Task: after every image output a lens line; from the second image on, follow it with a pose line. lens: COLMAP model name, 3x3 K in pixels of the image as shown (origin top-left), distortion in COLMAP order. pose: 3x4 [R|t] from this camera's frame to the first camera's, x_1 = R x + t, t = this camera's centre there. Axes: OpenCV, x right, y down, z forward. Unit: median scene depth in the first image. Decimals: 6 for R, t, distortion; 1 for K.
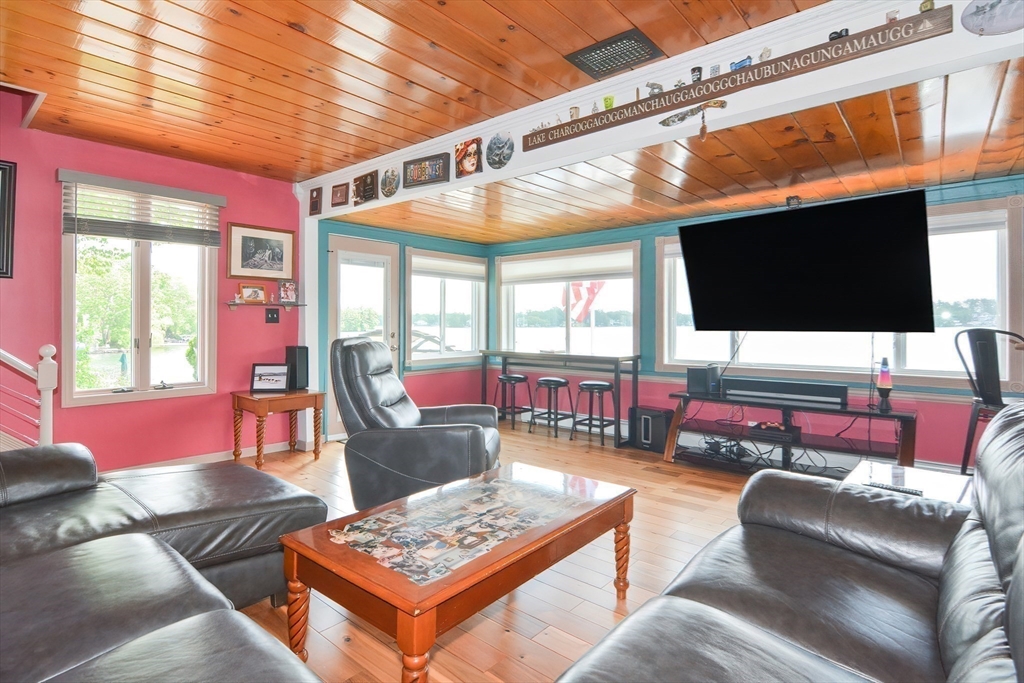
lens RADIAL K [[495.7, 0, 512.0], [0, 495.7, 341.5], [0, 0, 1]] dist [-0.000790, -0.014336]
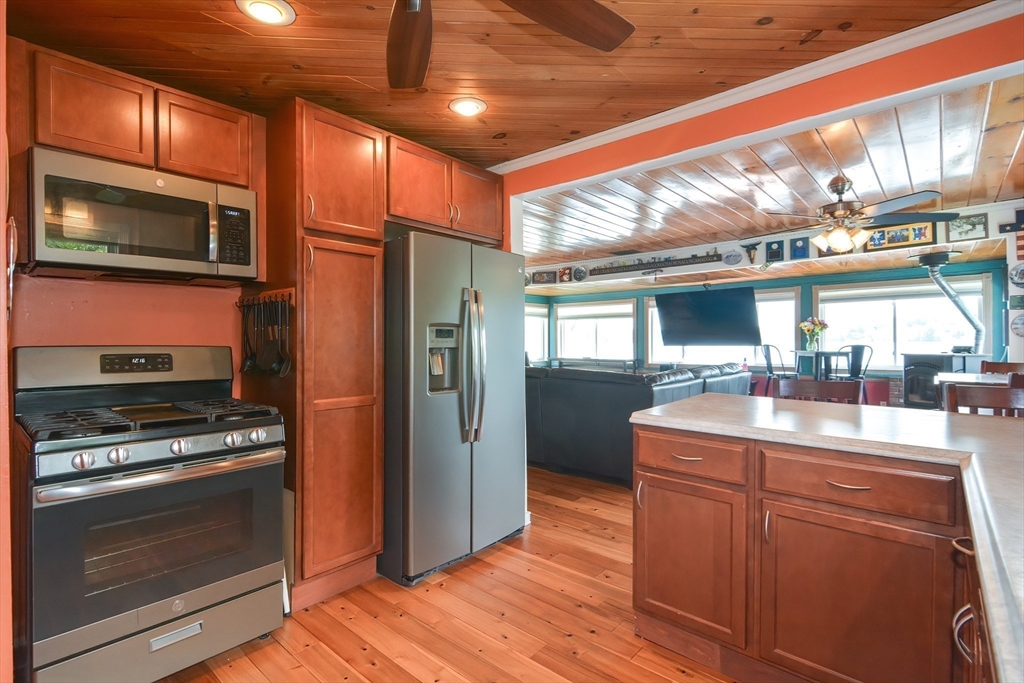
lens RADIAL K [[495.7, 0, 512.0], [0, 495.7, 341.5], [0, 0, 1]] dist [-0.000790, -0.014336]
pose [[0.999983, -0.005083, 0.002791, -0.262845], [0.005178, 0.999360, -0.035404, 0.032386], [-0.002609, 0.035418, 0.999369, -1.049762]]
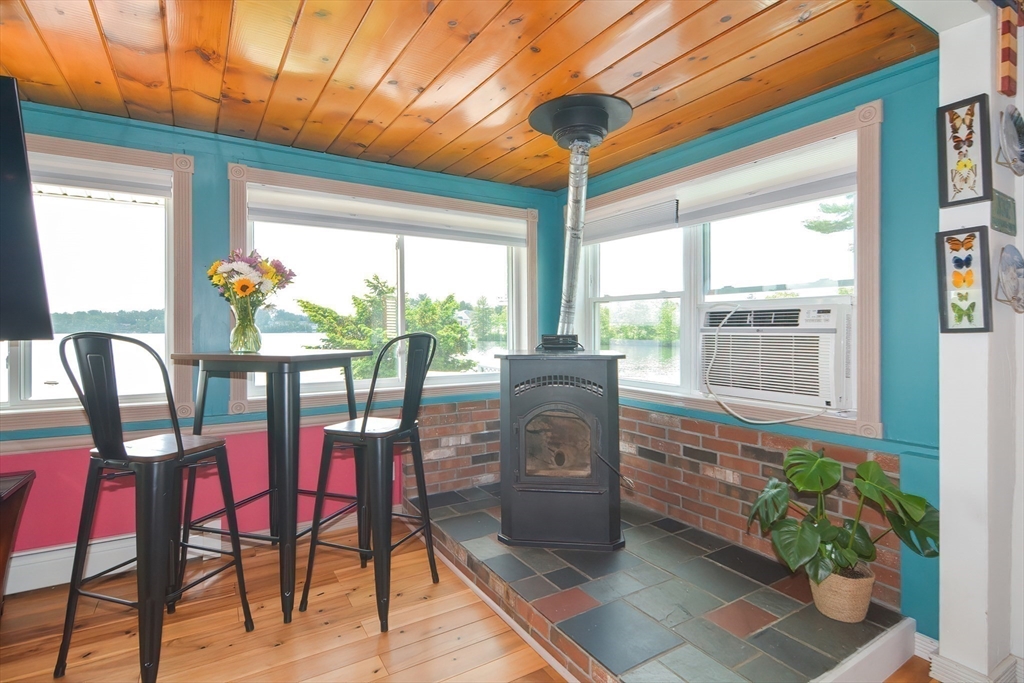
lens RADIAL K [[495.7, 0, 512.0], [0, 495.7, 341.5], [0, 0, 1]] dist [-0.000790, -0.014336]
pose [[0.276981, -0.020863, 0.960649, 0.314285], [0.028502, 0.999503, 0.013489, 0.003424], [-0.960453, 0.023644, 0.277438, 0.205299]]
